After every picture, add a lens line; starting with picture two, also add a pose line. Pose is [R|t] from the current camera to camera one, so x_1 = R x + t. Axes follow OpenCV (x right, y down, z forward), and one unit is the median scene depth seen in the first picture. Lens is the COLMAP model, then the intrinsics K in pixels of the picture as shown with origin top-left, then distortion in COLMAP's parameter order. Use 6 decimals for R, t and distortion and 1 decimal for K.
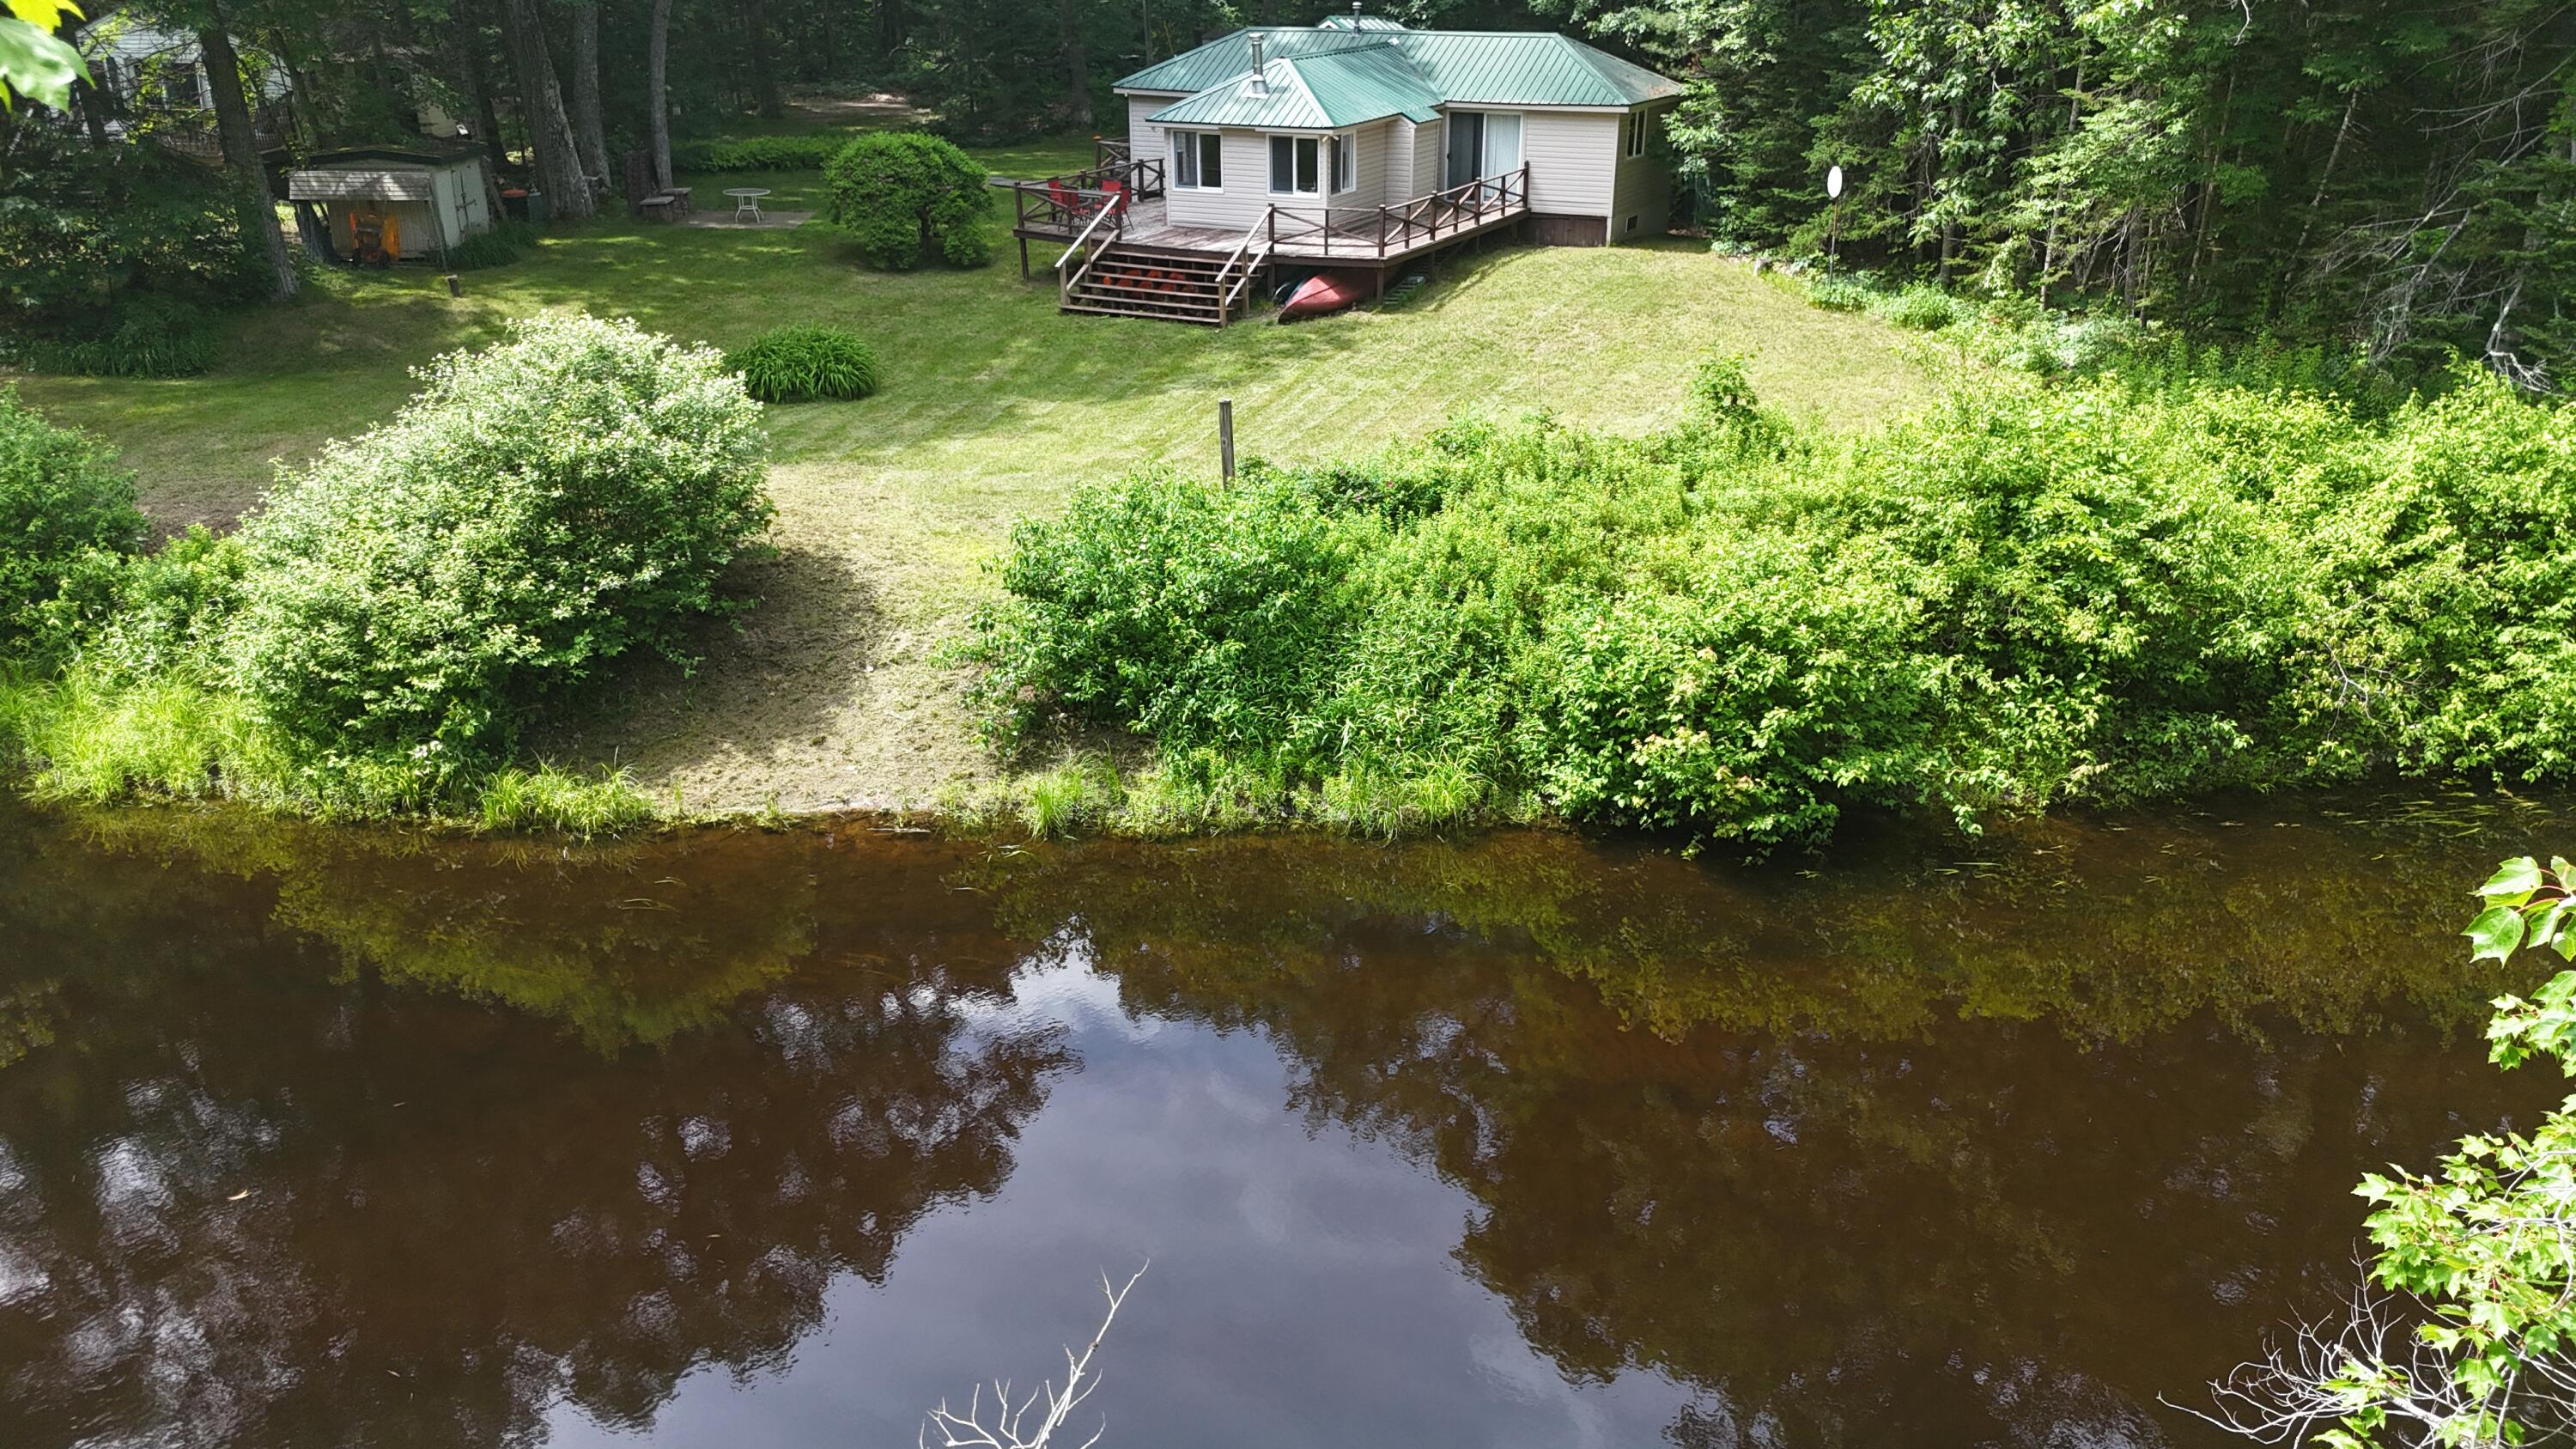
lens RADIAL K [[1857.8, 0, 1298.1], [0, 1857.8, 726.6], [0, 0, 1]] dist [0.000164, -0.002808]
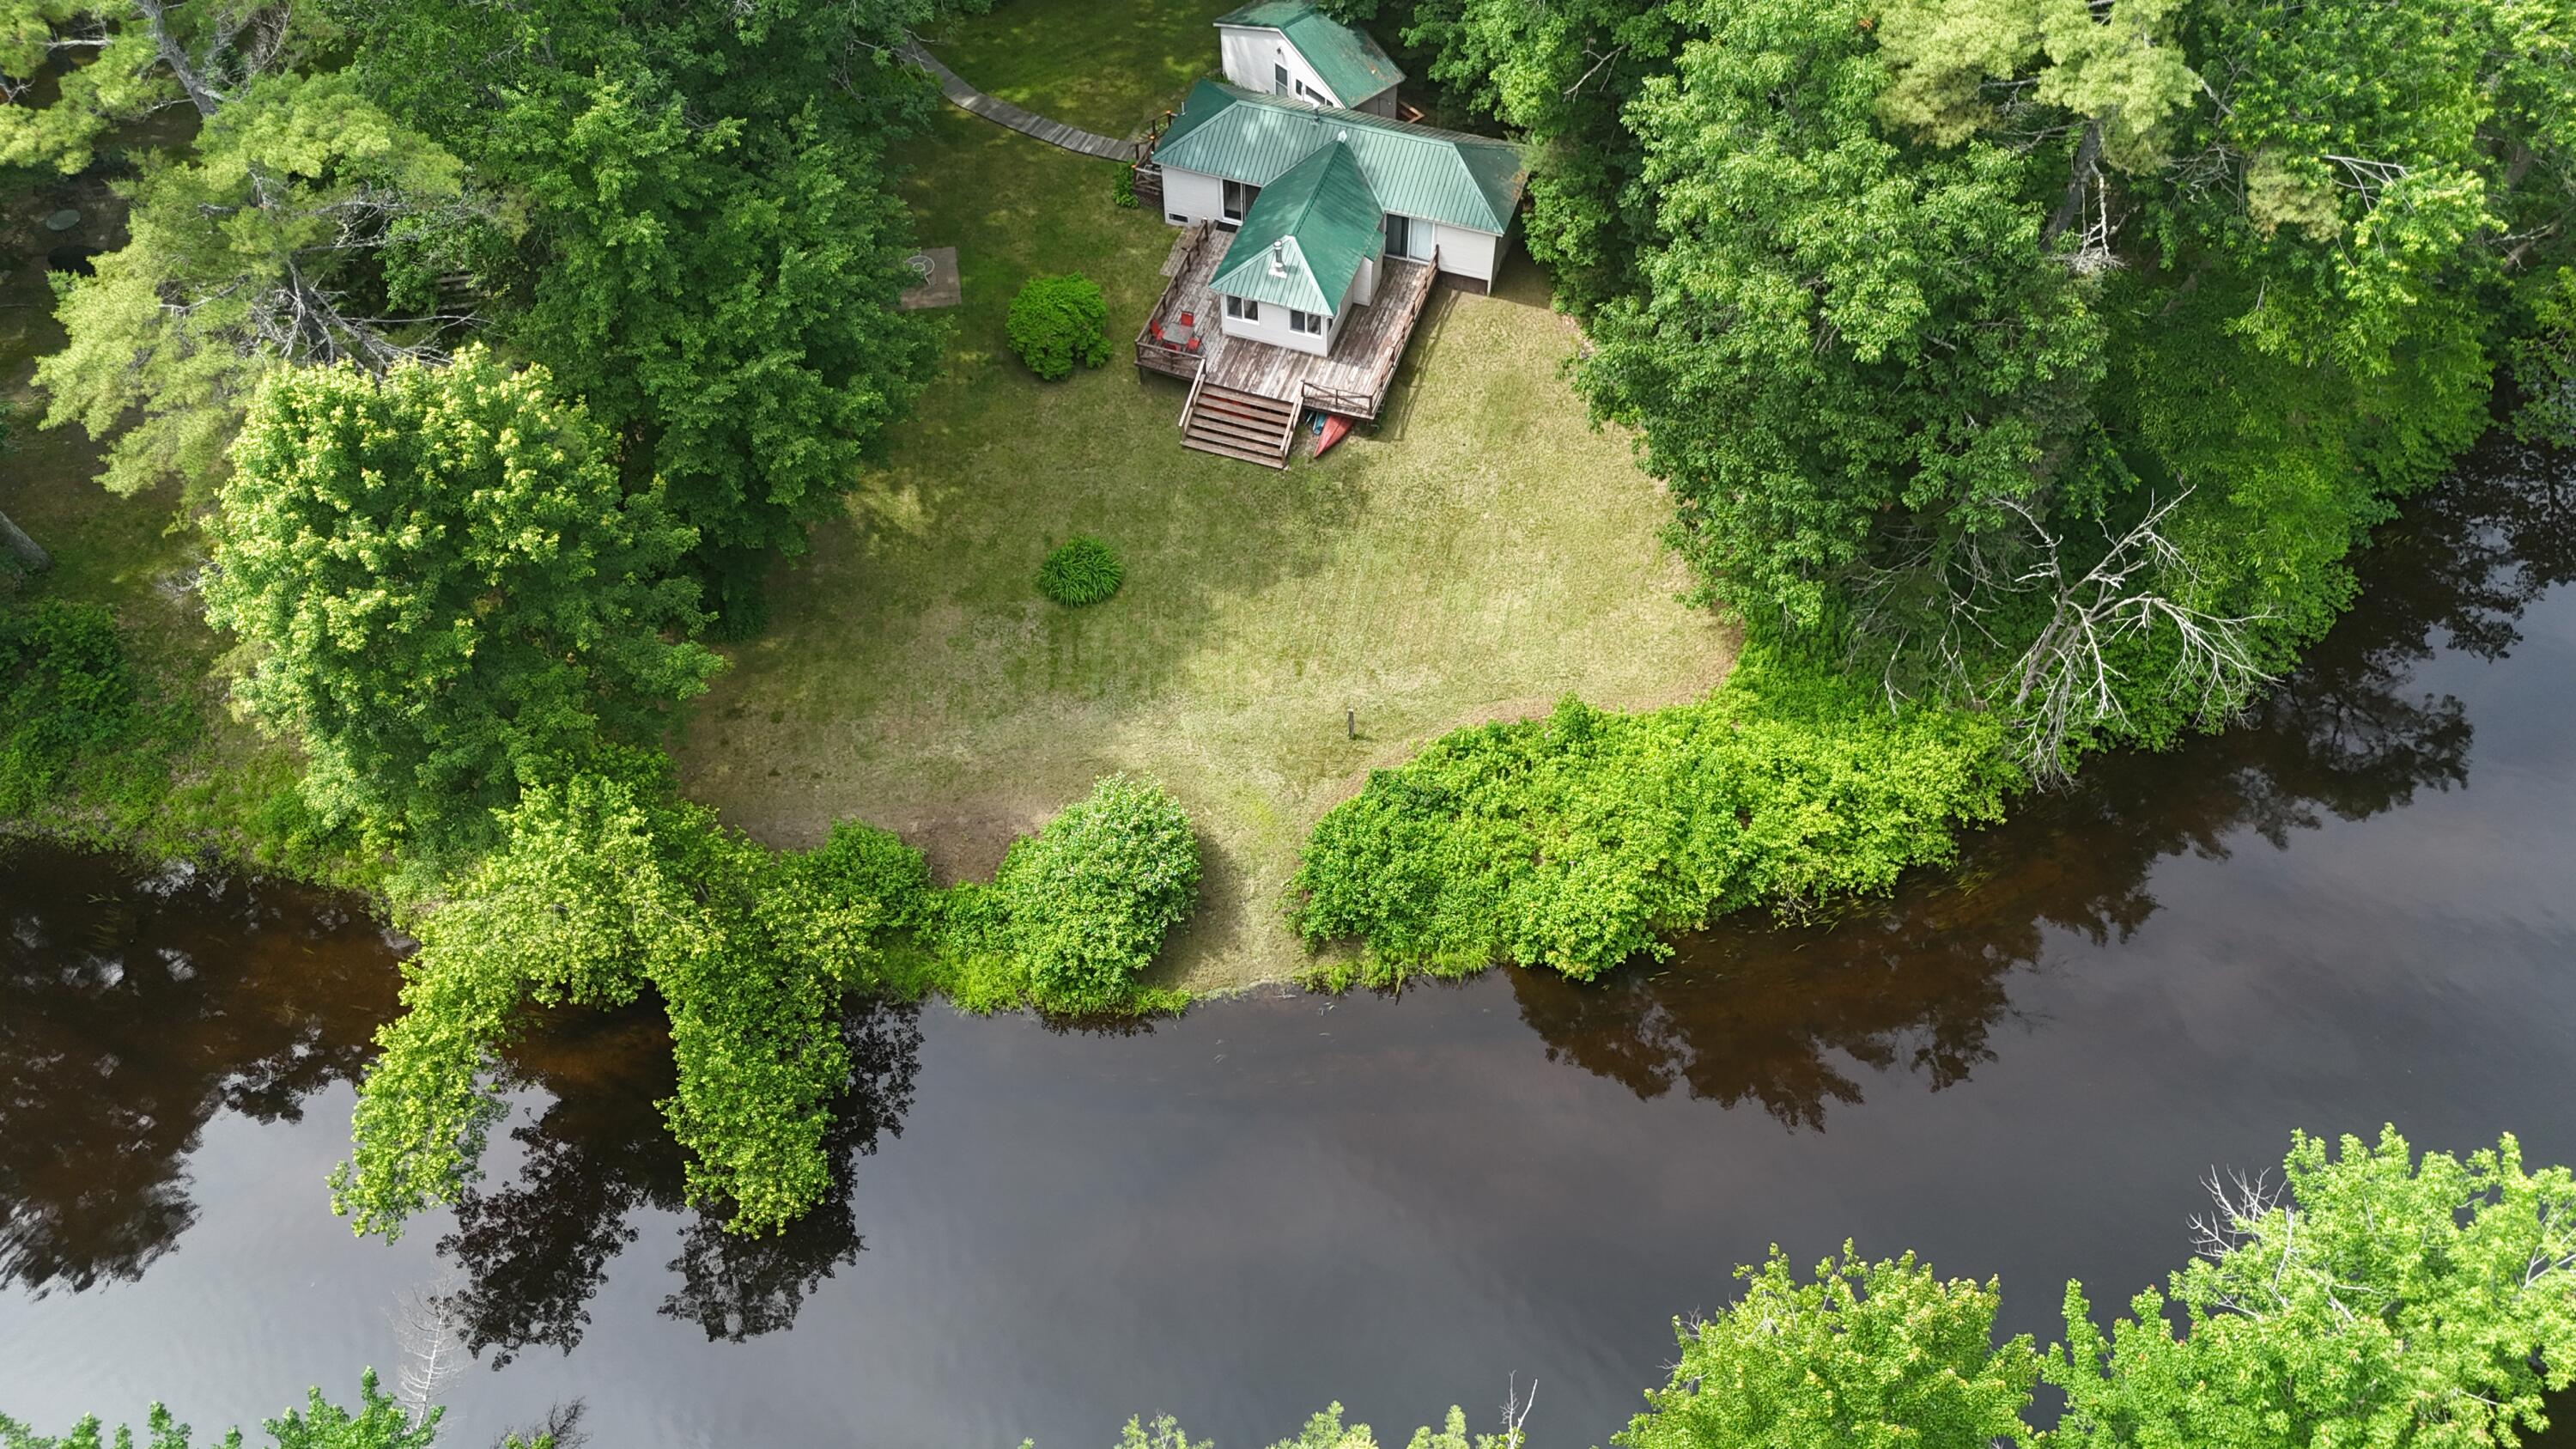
lens RADIAL K [[1857.8, 0, 1298.1], [0, 1857.8, 726.6], [0, 0, 1]] dist [0.000164, -0.002808]
pose [[0.988572, -0.103847, 0.109274, -0.228816], [0.031497, 0.851166, 0.523951, -0.872398], [-0.147421, -0.514521, 0.844710, -0.569785]]
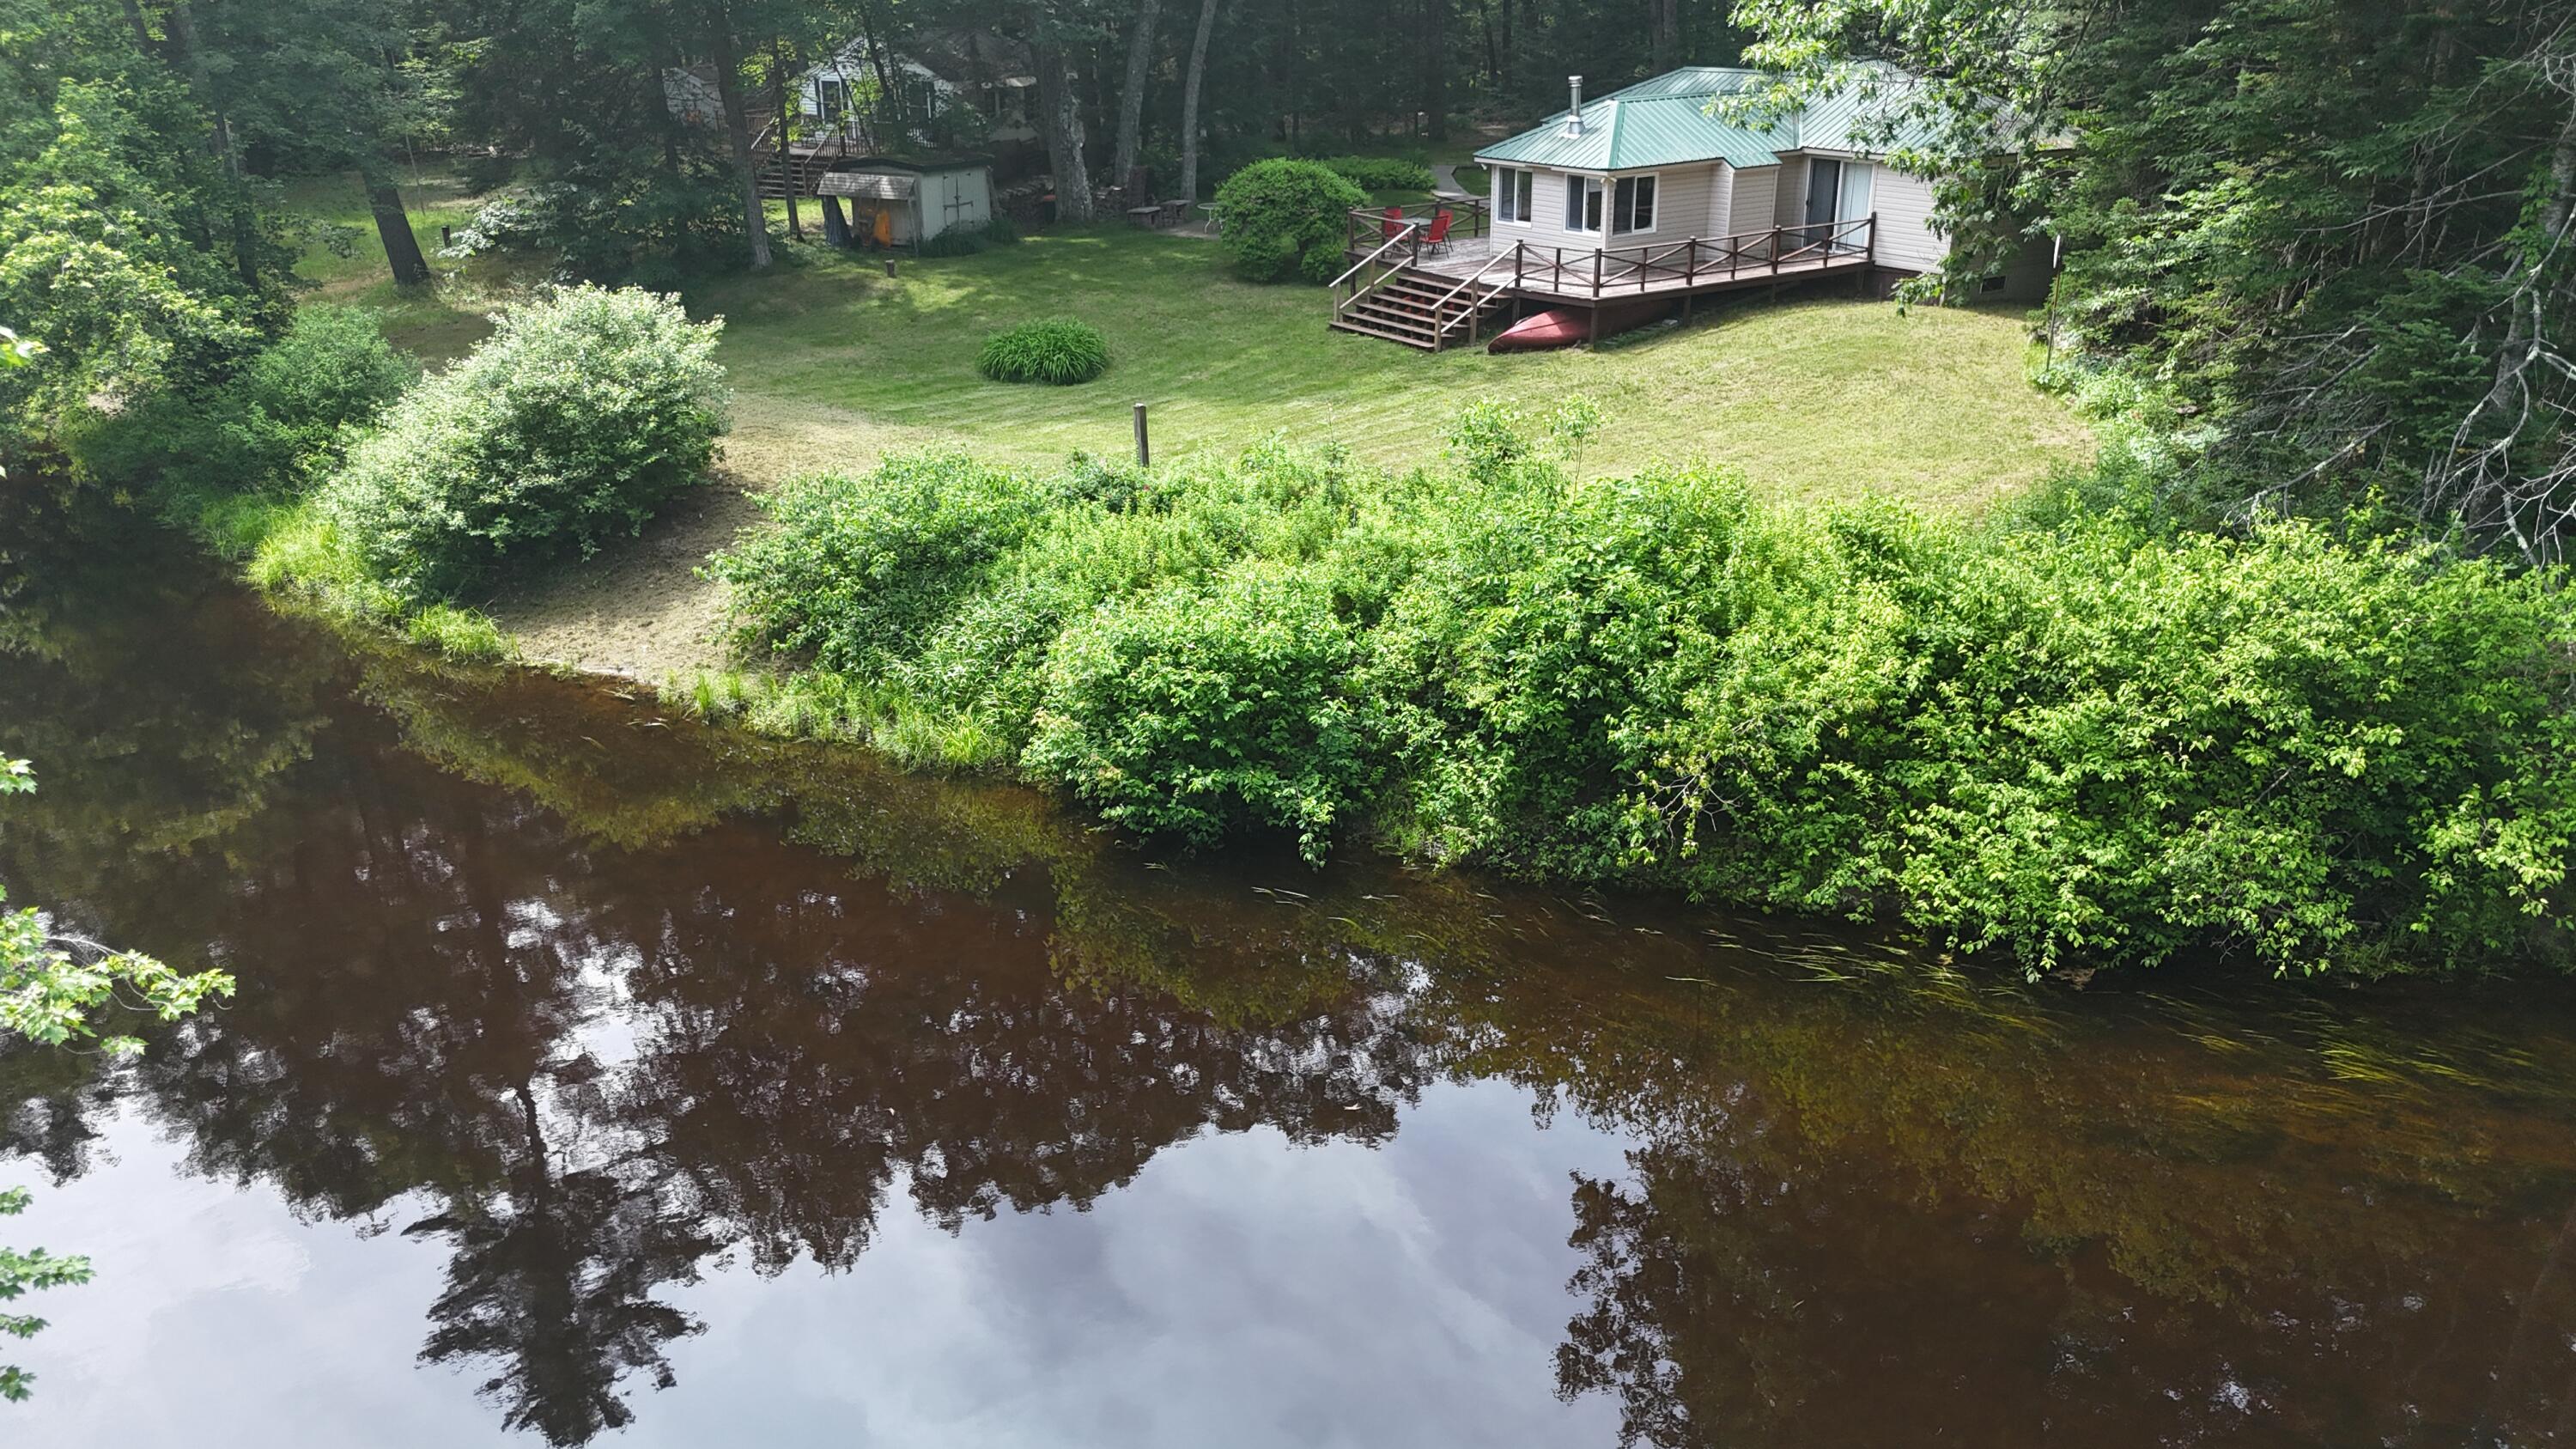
lens RADIAL K [[1857.8, 0, 1298.1], [0, 1857.8, 726.6], [0, 0, 1]] dist [0.000164, -0.002808]
pose [[0.869328, 0.176231, -0.461748, 0.393678], [-0.181039, 0.982878, 0.034286, -0.025816], [0.459884, 0.053789, 0.886348, 0.034355]]
